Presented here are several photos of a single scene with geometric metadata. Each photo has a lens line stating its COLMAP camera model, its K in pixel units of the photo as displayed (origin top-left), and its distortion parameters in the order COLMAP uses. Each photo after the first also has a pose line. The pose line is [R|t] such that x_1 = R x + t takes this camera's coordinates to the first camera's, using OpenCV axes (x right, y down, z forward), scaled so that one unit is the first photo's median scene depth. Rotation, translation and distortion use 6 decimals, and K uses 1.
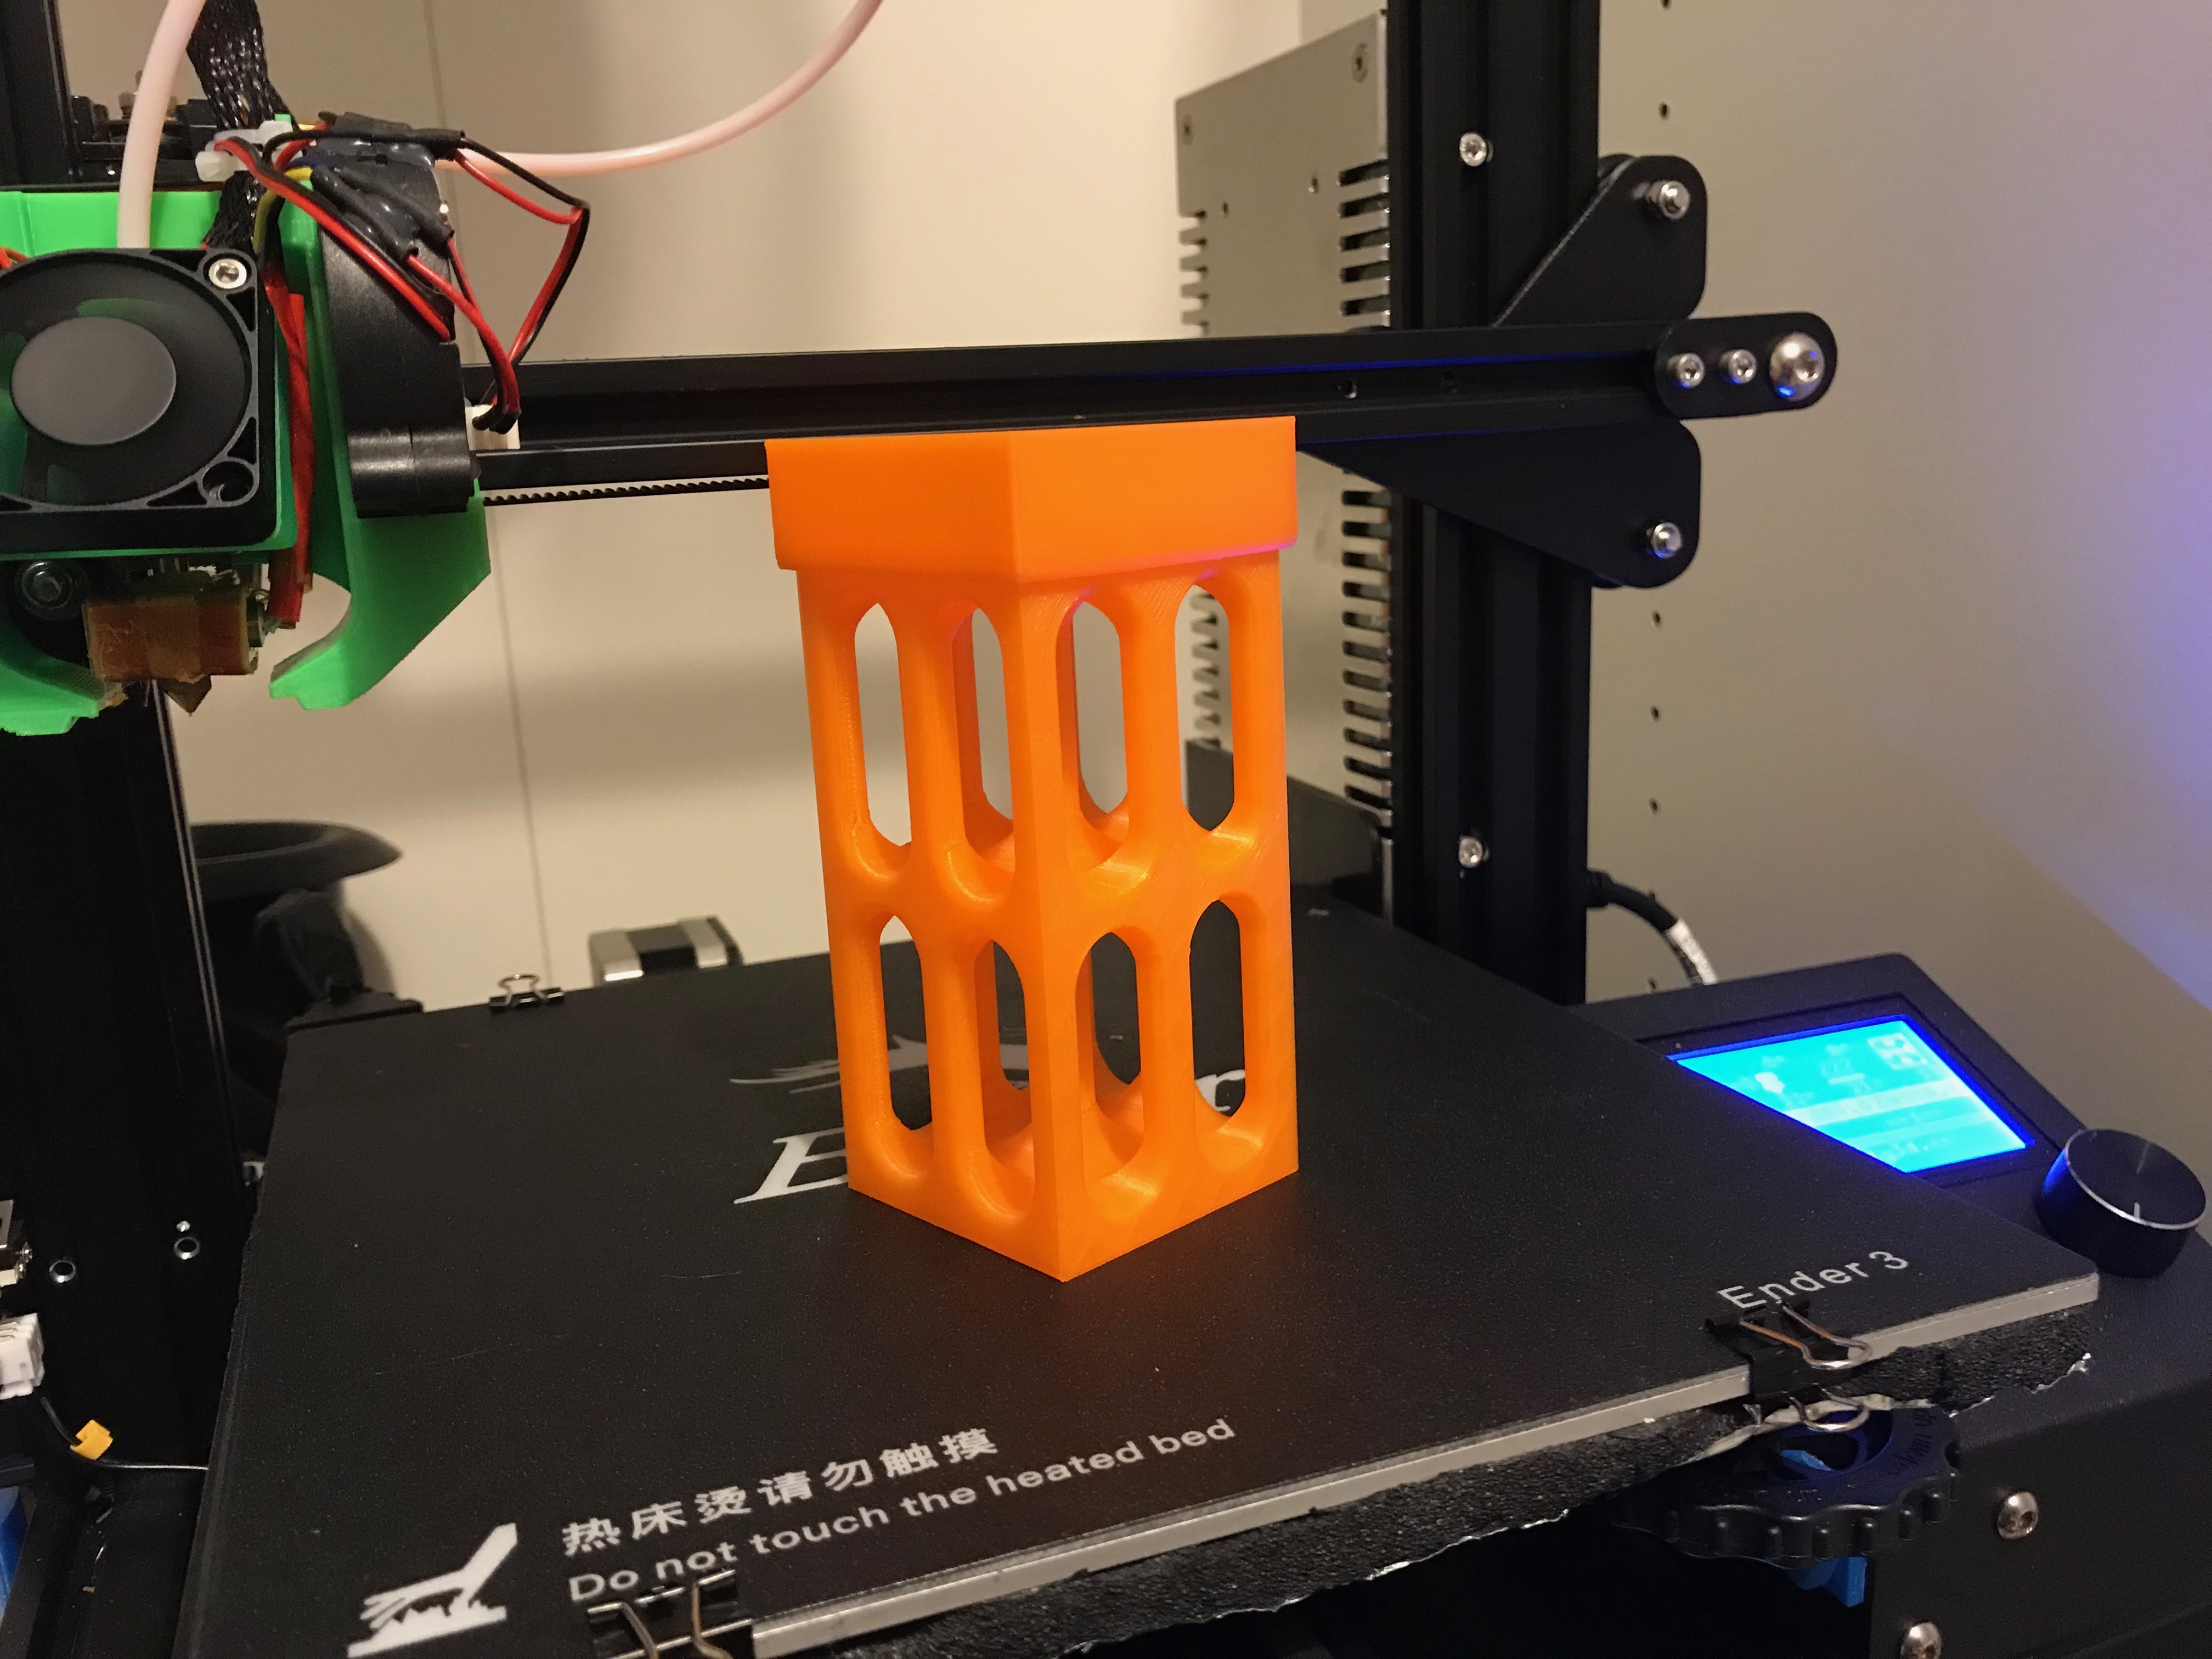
lens RADIAL K [[1813.1, 0, 1115.2], [0, 1813.1, 839.6], [0, 0, 1]] dist [-0.009897, 0.013666]
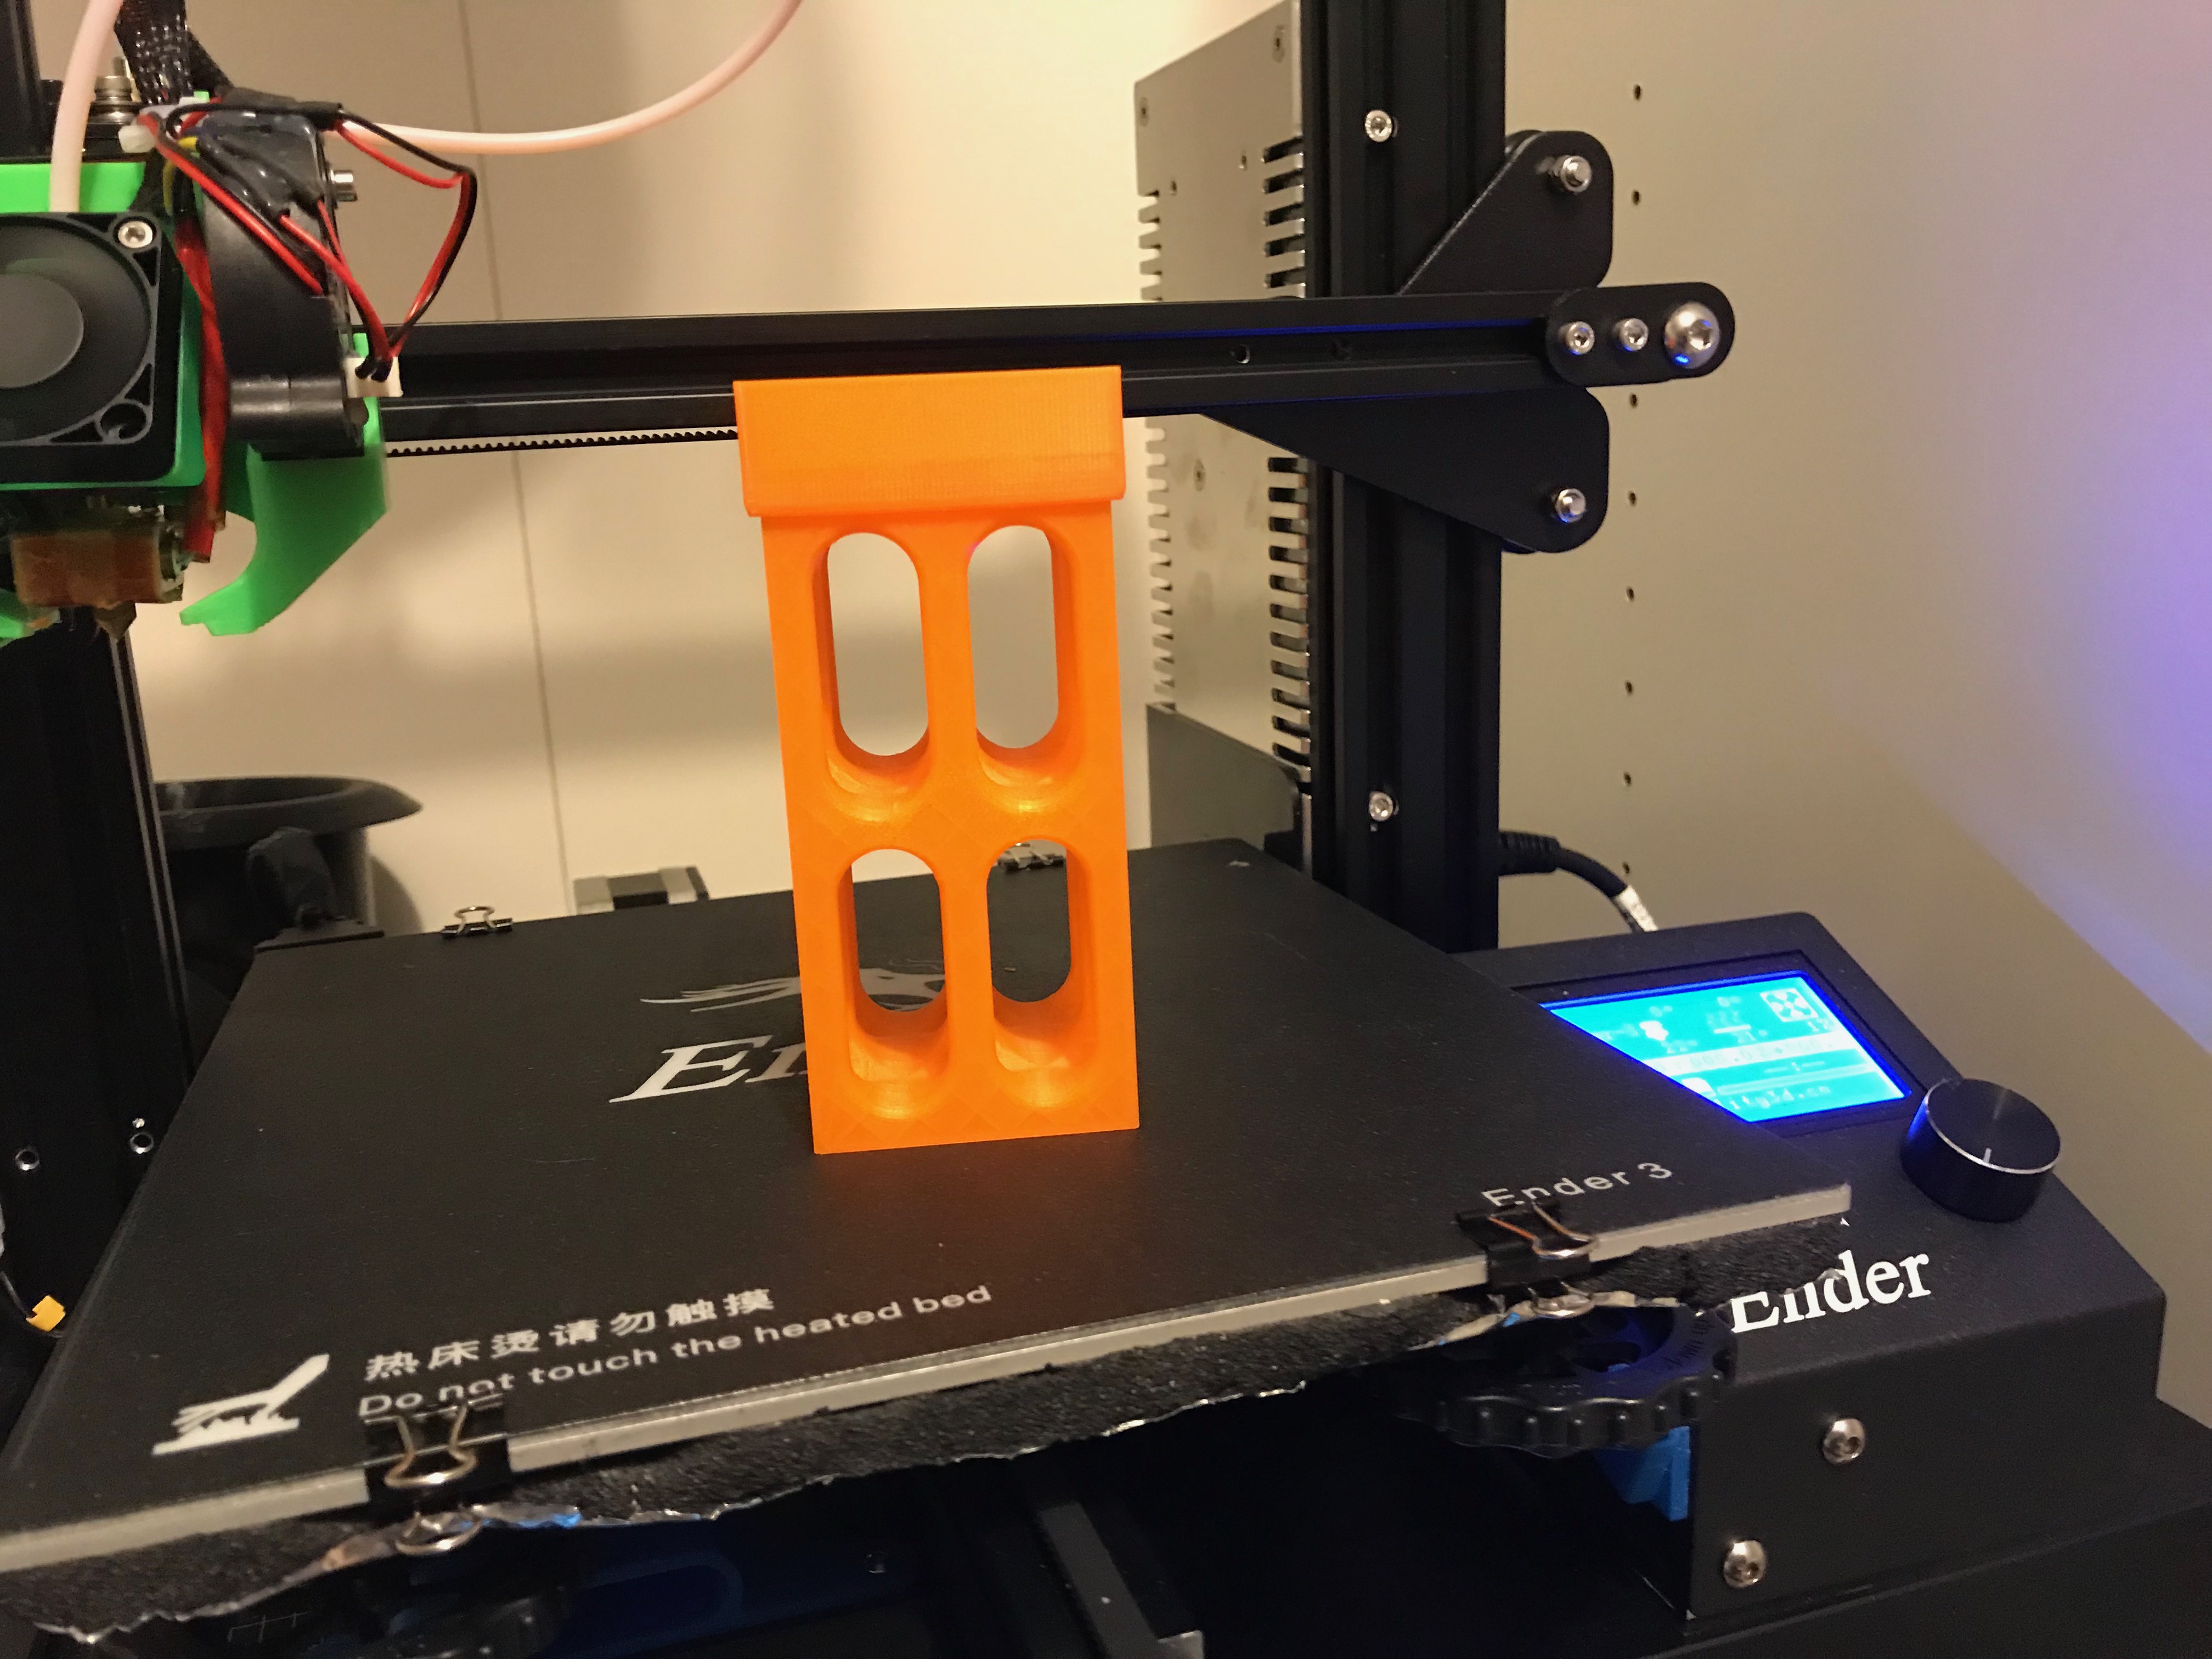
lens RADIAL K [[1813.1, 0, 1127.9], [0, 1813.1, 840.3], [0, 0, 1]] dist [-0.009897, 0.013666]
pose [[0.998491, 0.016147, -0.052497, 0.151366], [-0.016053, 0.999869, 0.002214, 0.037506], [0.052526, -0.001368, 0.998619, -0.059334]]
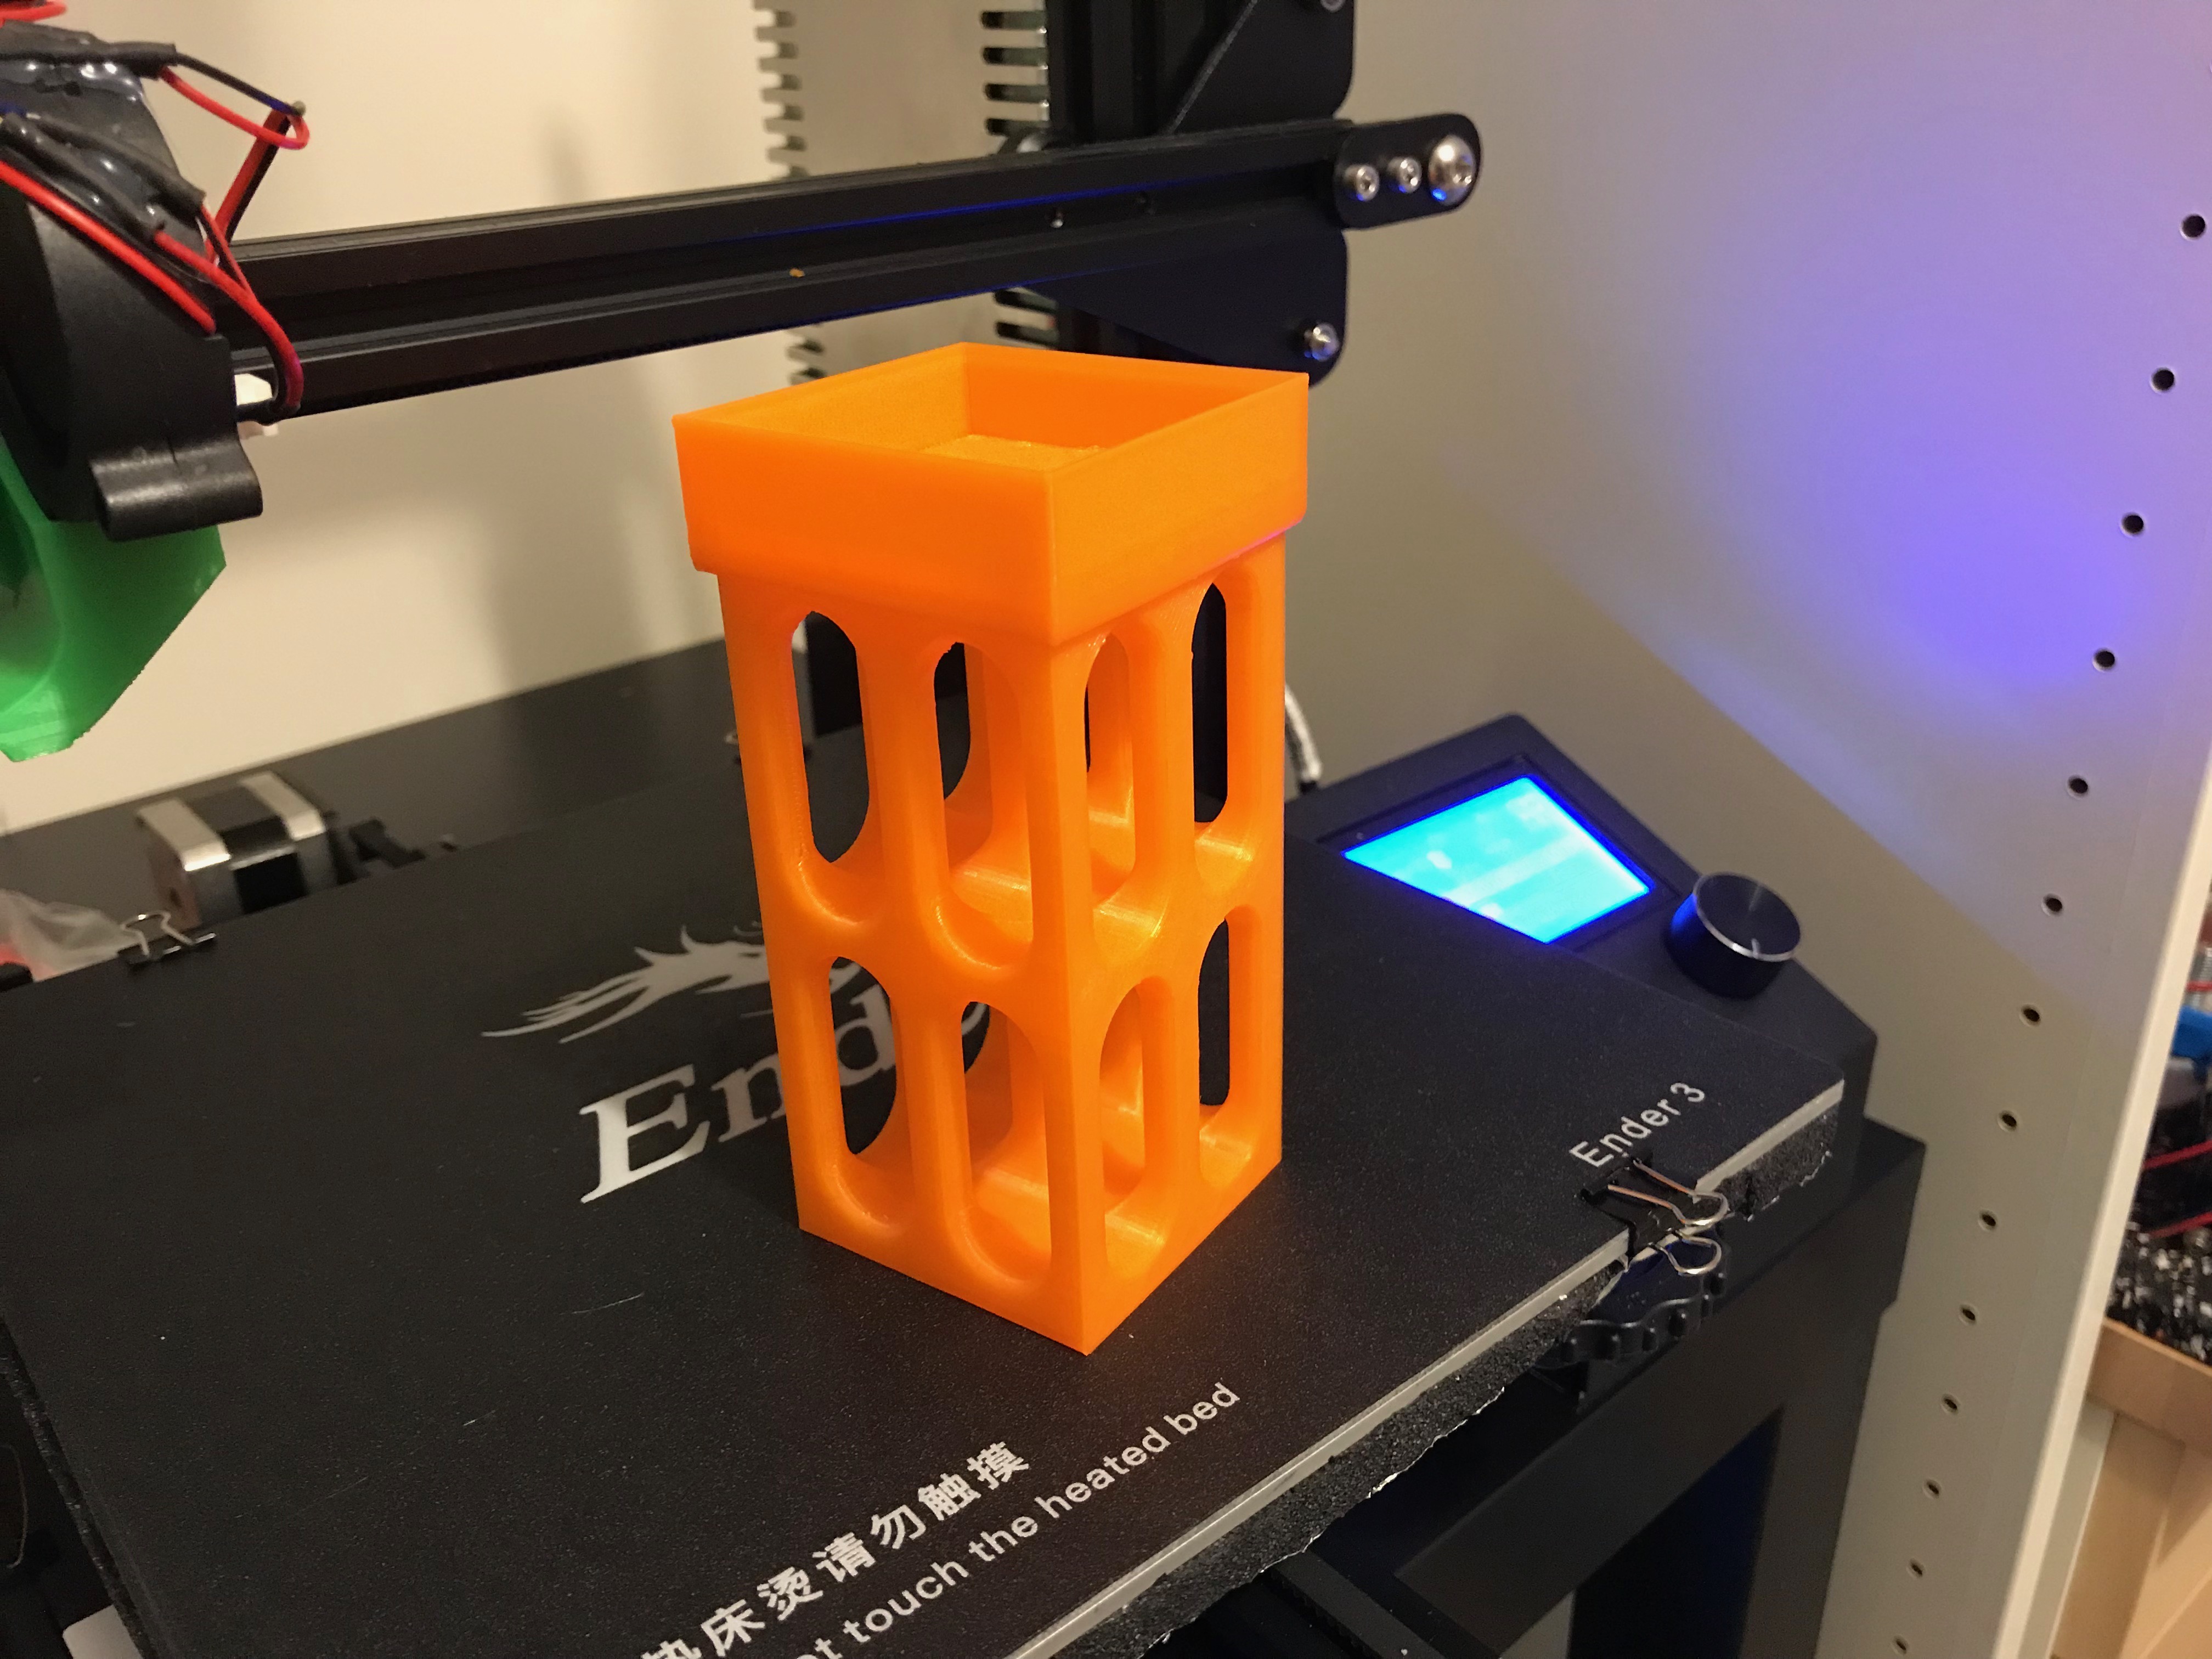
lens RADIAL K [[1813.1, 0, 1072.3], [0, 1813.1, 823.9], [0, 0, 1]] dist [-0.009897, 0.013666]
pose [[0.945124, -0.125490, 0.301649, -0.228830], [0.062585, 0.975734, 0.209826, -0.171247], [-0.320660, -0.179433, 0.930043, 0.081100]]
